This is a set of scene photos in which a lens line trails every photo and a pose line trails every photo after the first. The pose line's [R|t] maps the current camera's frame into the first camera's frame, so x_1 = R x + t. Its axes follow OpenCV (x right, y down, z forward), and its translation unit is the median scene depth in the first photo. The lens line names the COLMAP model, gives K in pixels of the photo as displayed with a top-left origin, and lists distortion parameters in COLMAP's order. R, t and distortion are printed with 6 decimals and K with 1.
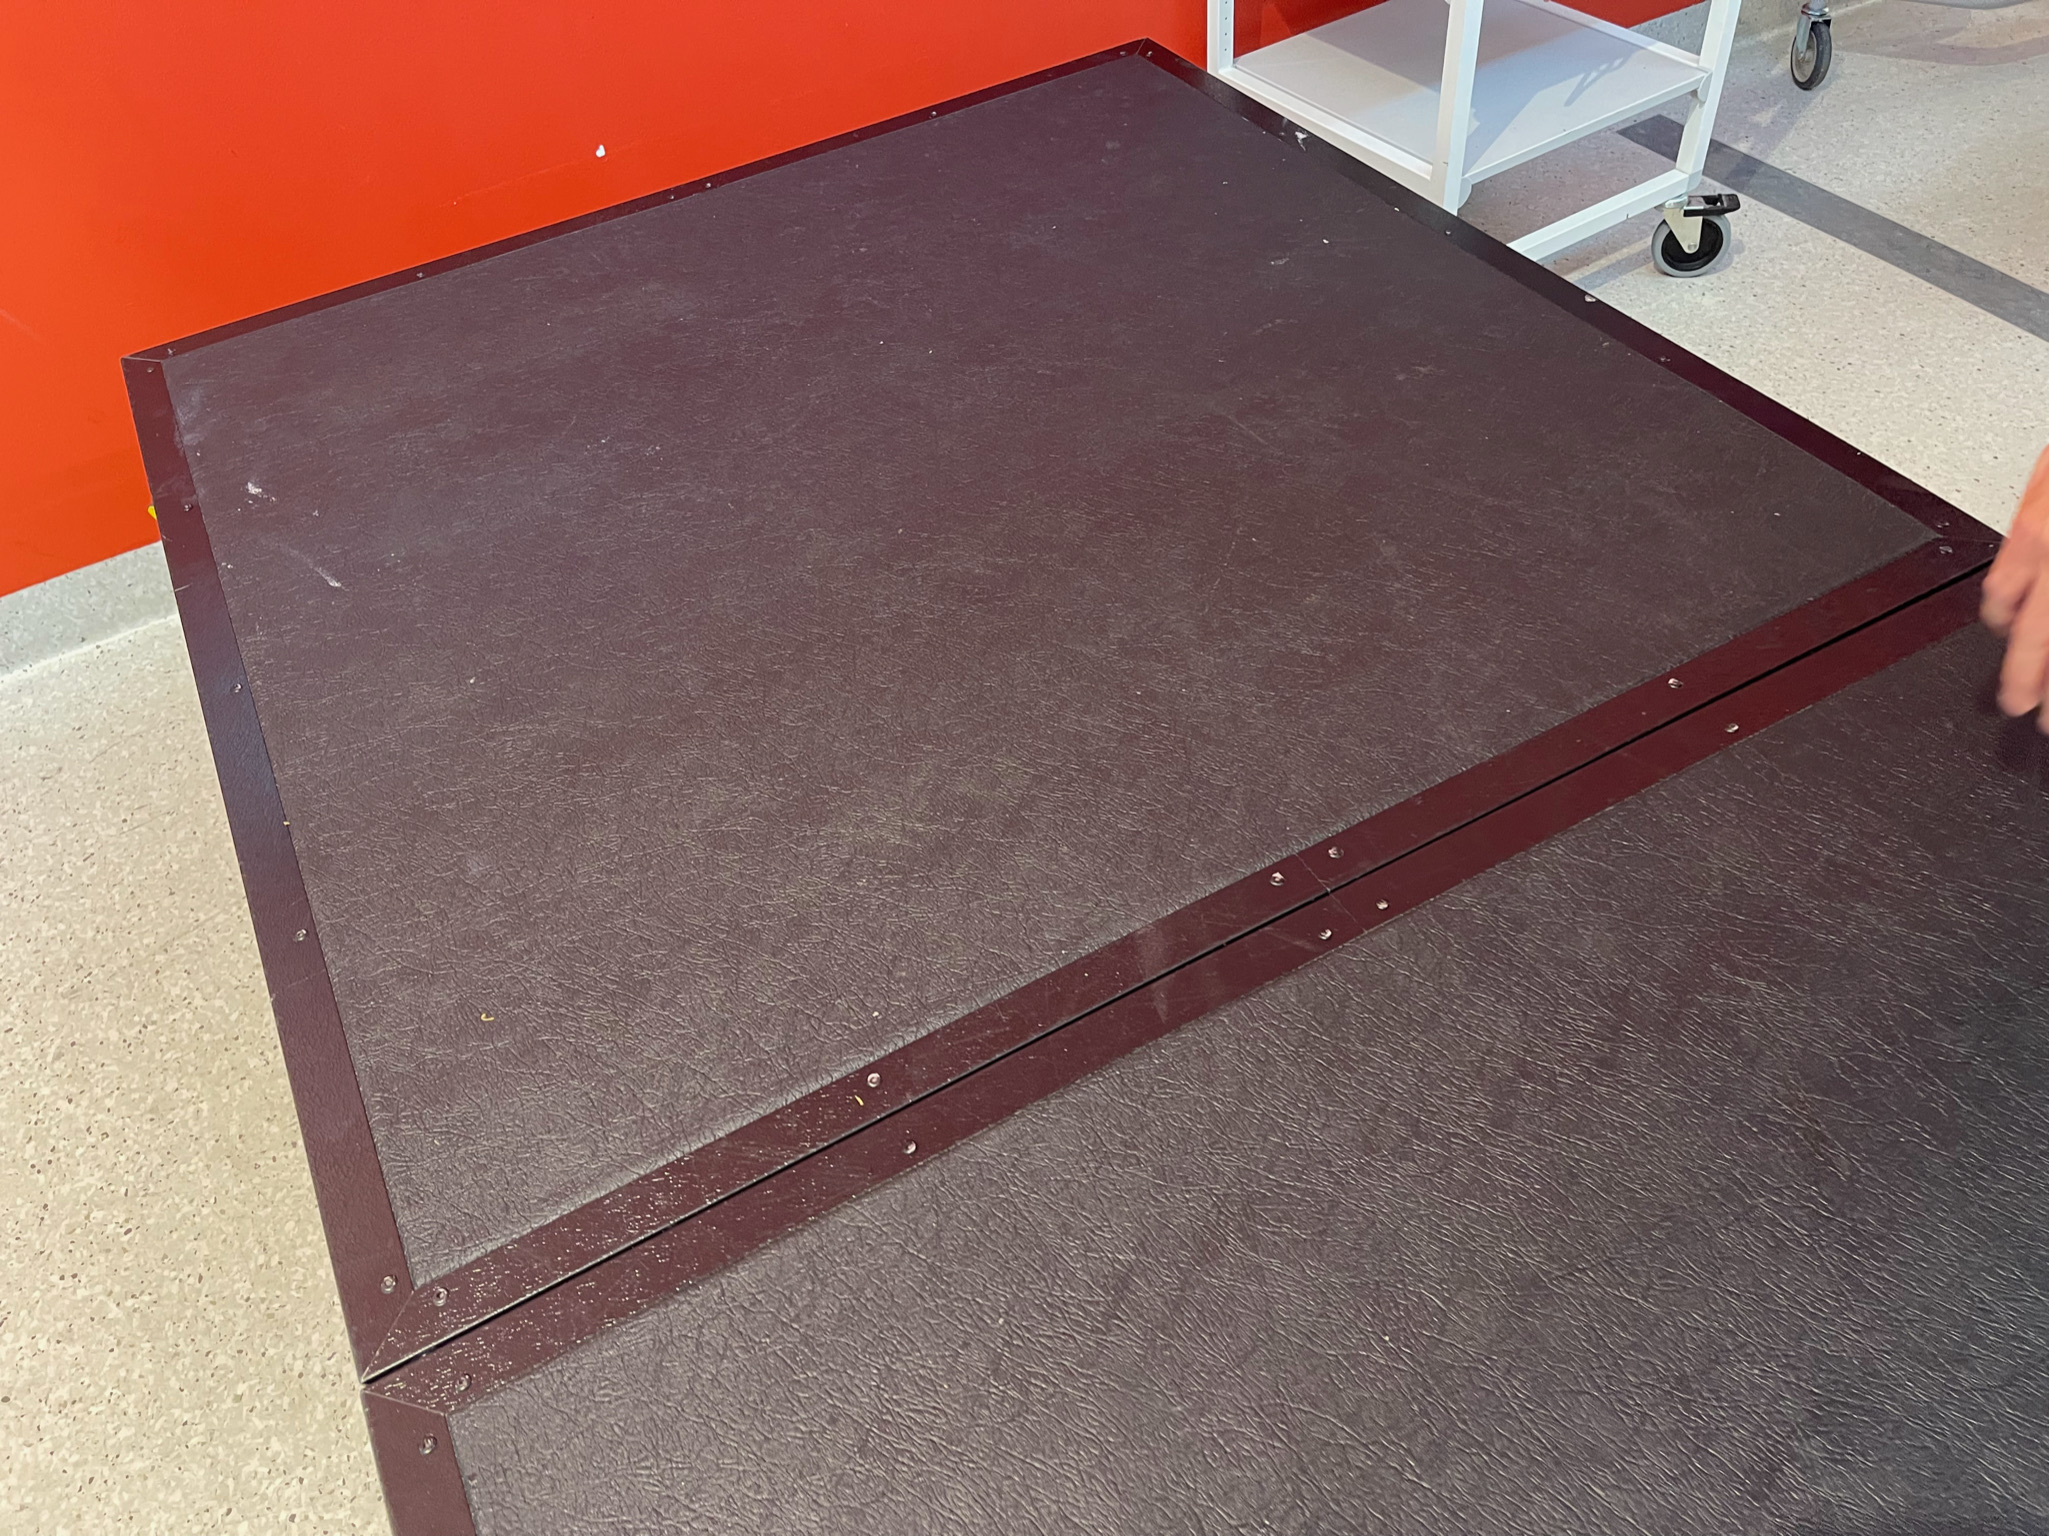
lens RADIAL K [[1563.8, 0, 1020.2], [0, 1563.8, 751.5], [0, 0, 1]] dist [0.058884, -0.091285]
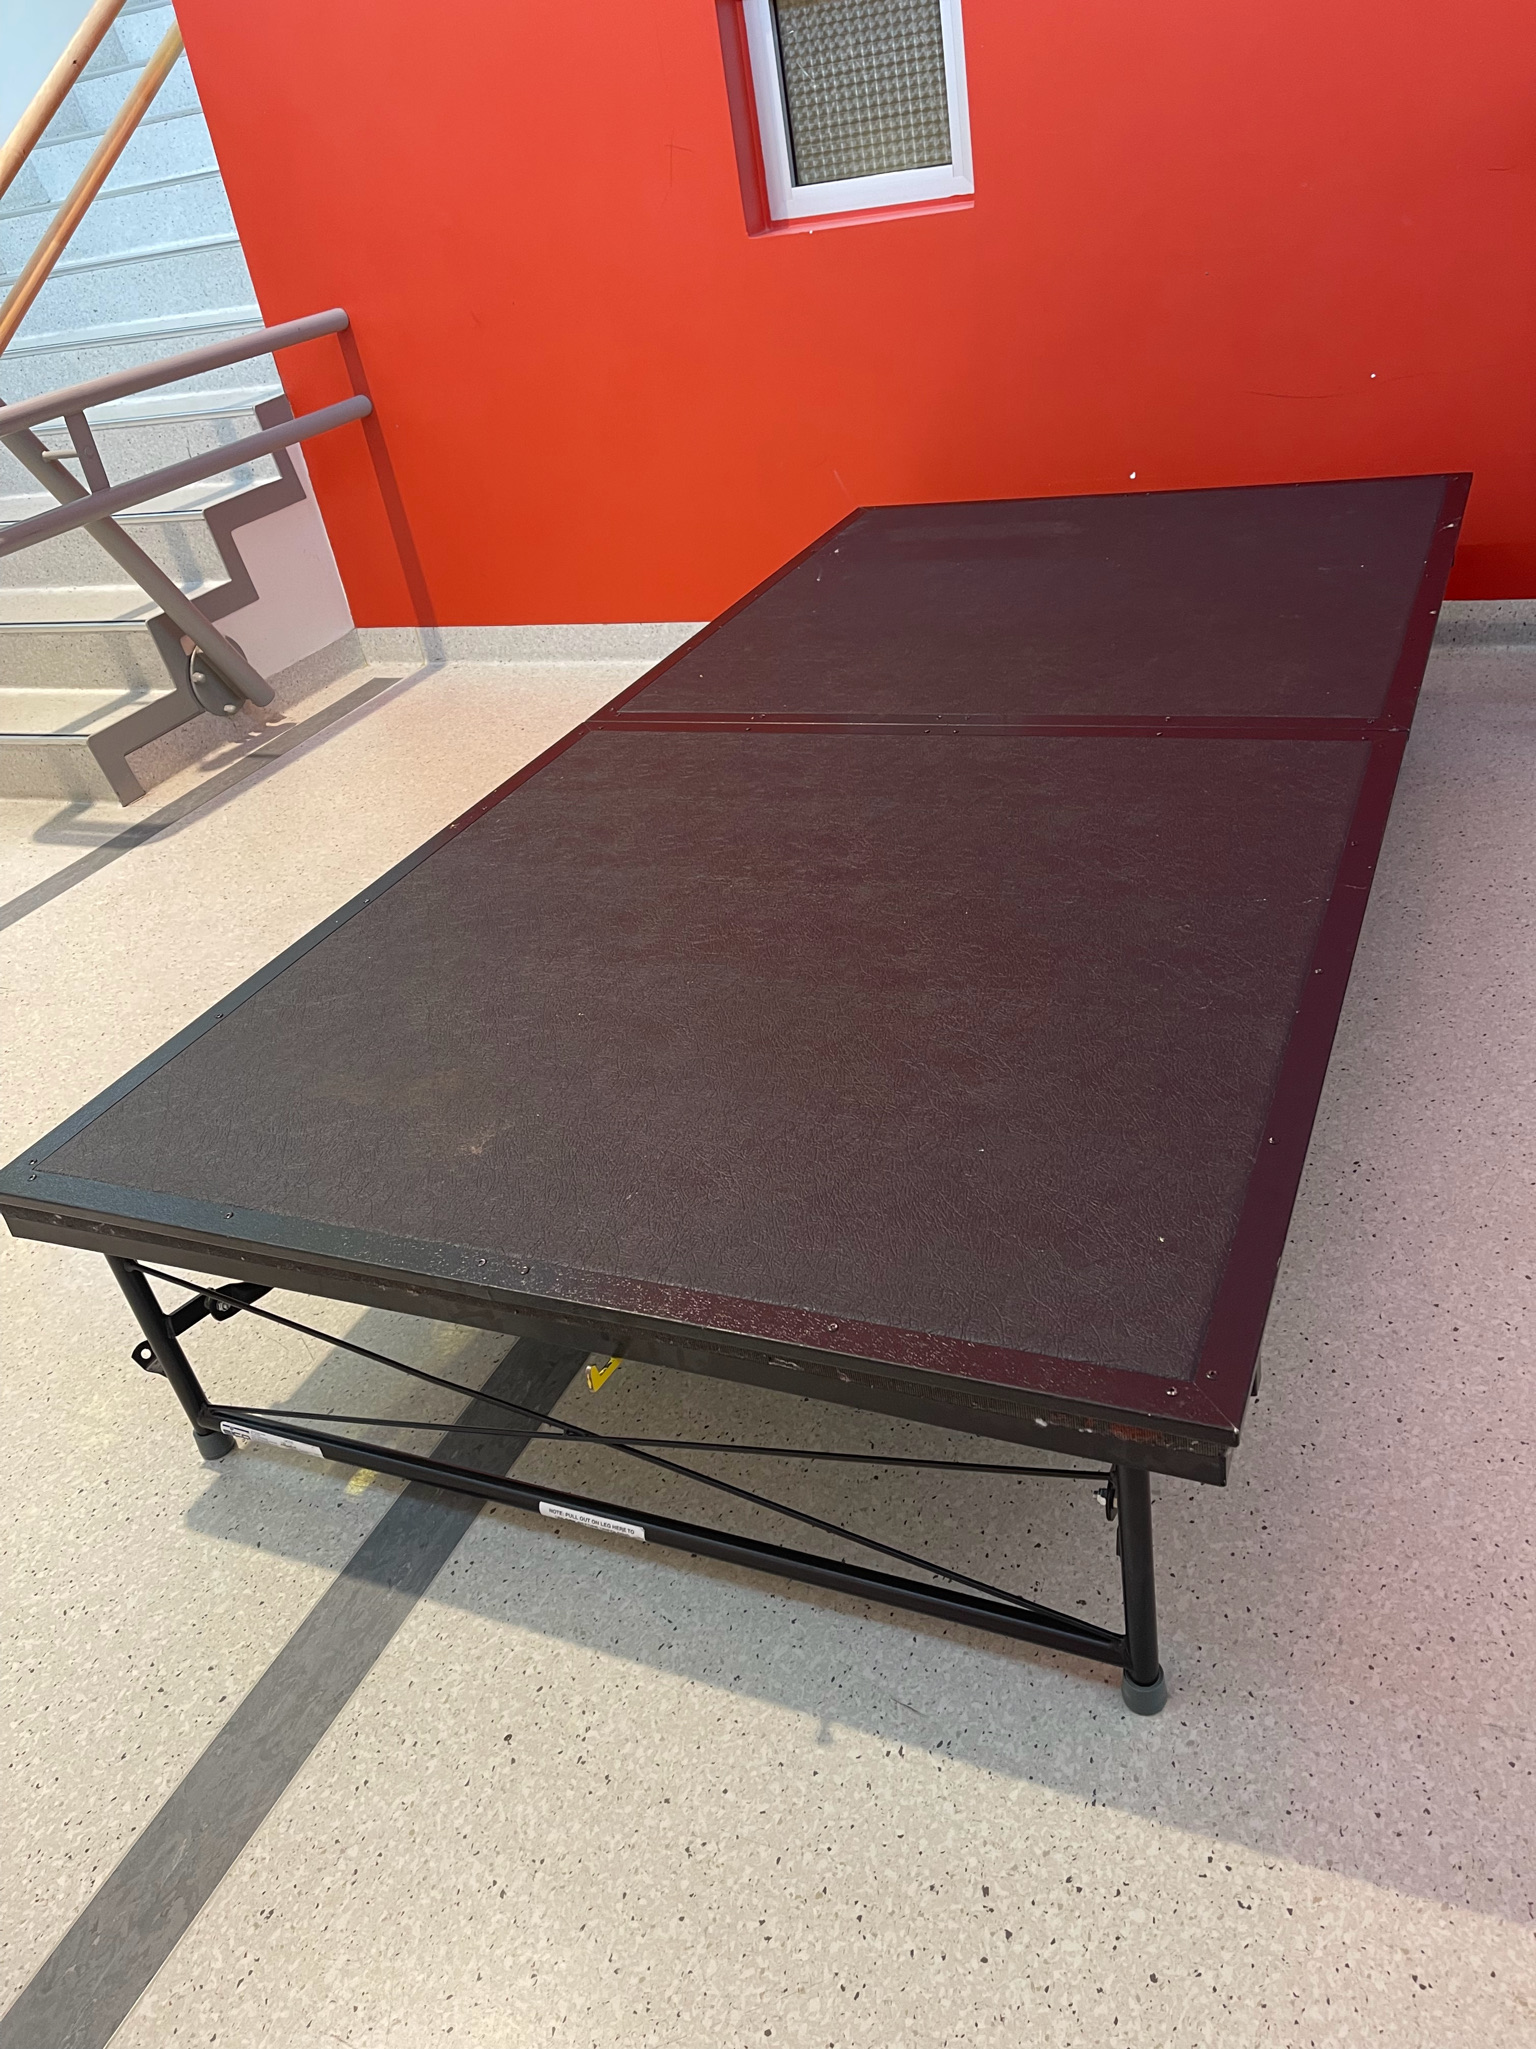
lens RADIAL K [[1547.4, 0, 768.0], [0, 1547.4, 1024.5], [0, 0, 1]] dist [0.098500, -0.113746]
pose [[0.617518, 0.405561, -0.673937, 1.108390], [-0.486196, 0.870339, 0.078258, 0.265031], [0.618292, 0.279340, 0.734632, -0.450091]]
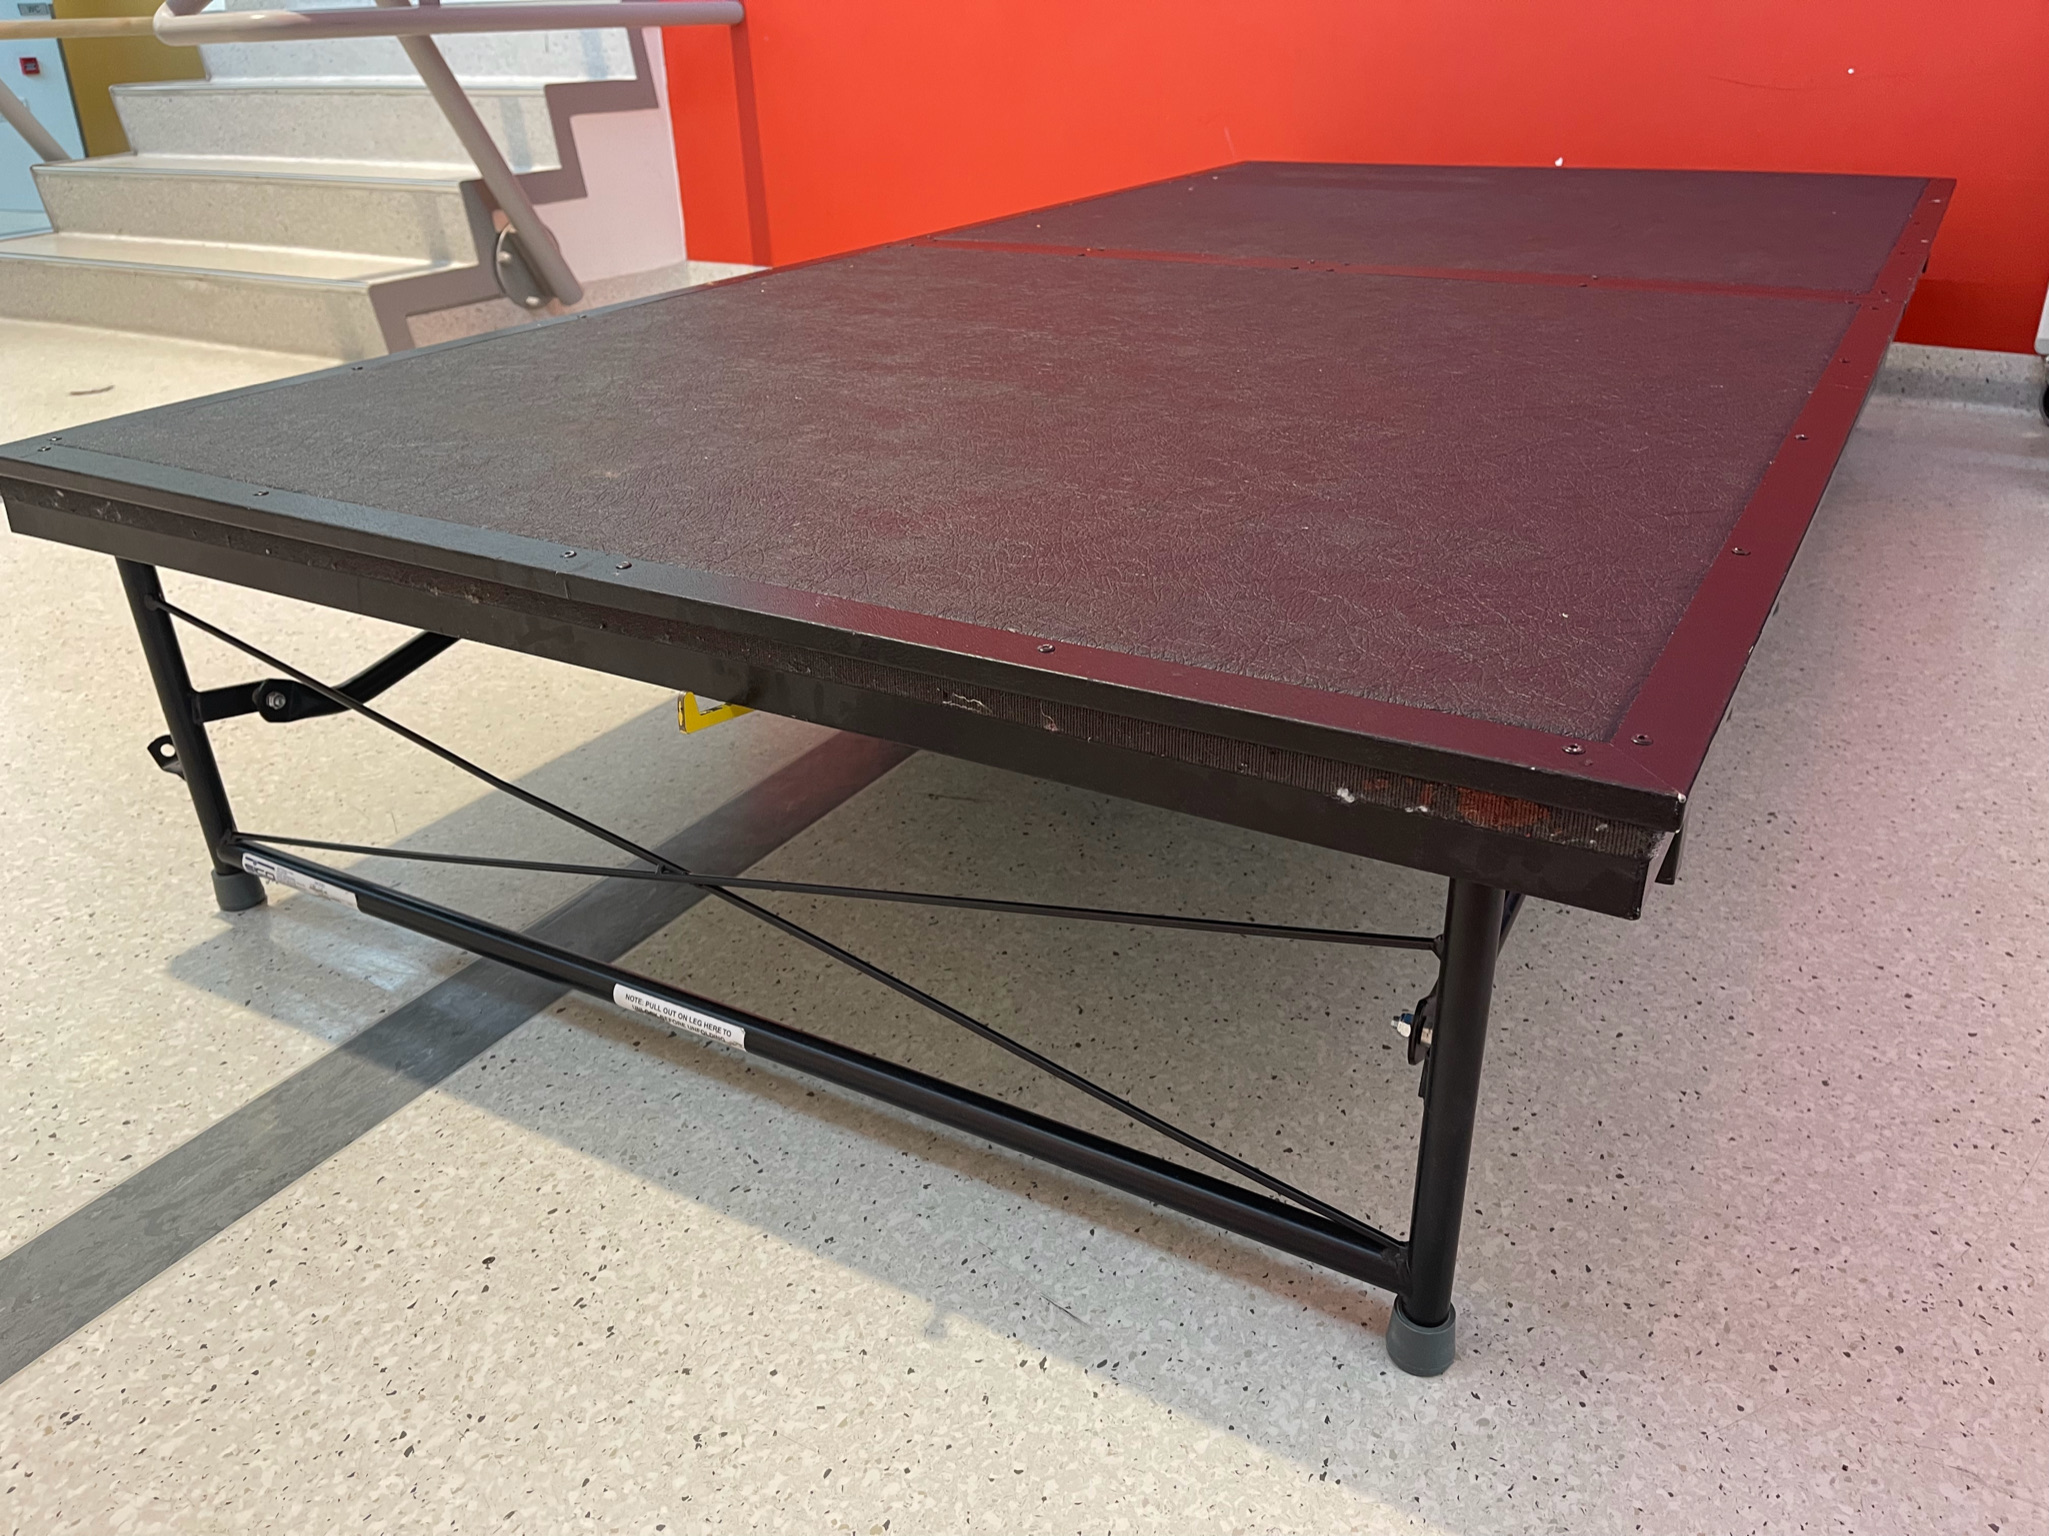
lens RADIAL K [[1554.6, 0, 1003.8], [0, 1554.6, 771.5], [0, 0, 1]] dist [0.098043, -0.125485]
pose [[0.515901, 0.446010, -0.731384, 1.050799], [-0.625859, 0.779208, 0.033708, 0.465082], [0.584934, 0.440353, 0.681133, -0.155540]]
